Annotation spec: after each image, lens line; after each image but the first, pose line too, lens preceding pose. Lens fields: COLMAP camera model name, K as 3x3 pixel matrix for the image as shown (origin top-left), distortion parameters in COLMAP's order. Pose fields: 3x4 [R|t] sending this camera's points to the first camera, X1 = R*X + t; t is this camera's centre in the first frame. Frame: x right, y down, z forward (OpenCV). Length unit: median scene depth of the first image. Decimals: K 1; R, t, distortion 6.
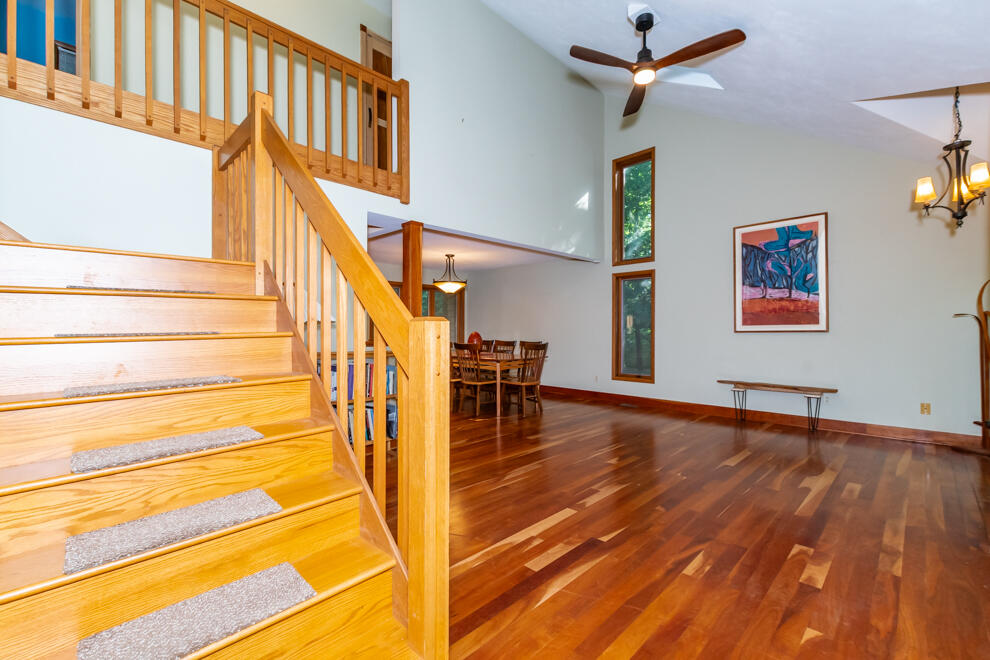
lens RADIAL K [[424.4, 0, 495.0], [0, 424.4, 330.0], [0, 0, 1]] dist [0.000584, 0.000168]
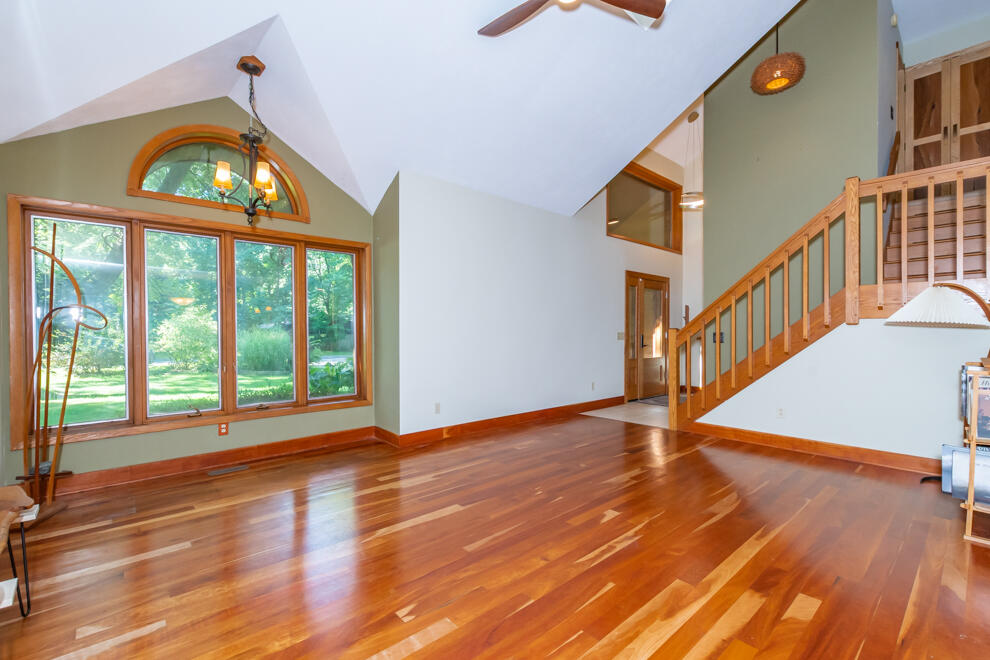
lens RADIAL K [[439.1, 0, 495.0], [0, 439.1, 330.0], [0, 0, 1]] dist [0.000974, -0.000092]
pose [[-0.998983, 0.000526, 0.045083, 0.326322], [0.000109, 0.999957, -0.009260, 0.004724], [-0.045086, -0.009246, -0.998940, 1.302228]]
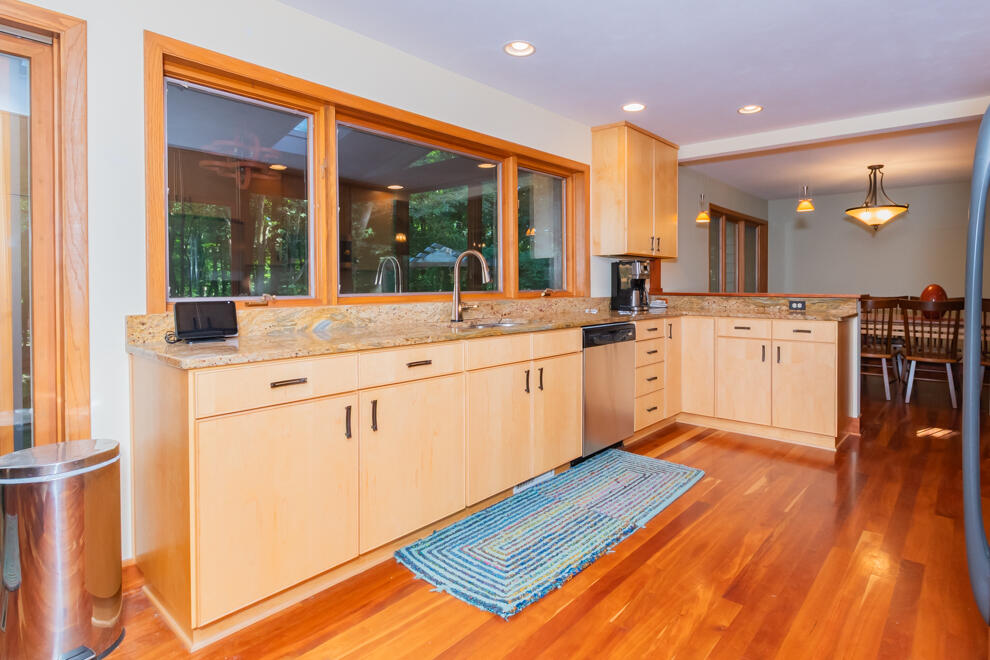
lens RADIAL K [[519.1, 0, 554.7], [0, 519.1, 290.8], [0, 0, 1]] dist [-0.003687, -0.000208]
pose [[0.992852, -0.004731, 0.119260, -0.967043], [0.002901, 0.999876, 0.015509, -0.000210], [-0.119318, -0.015052, 0.992742, 0.378546]]
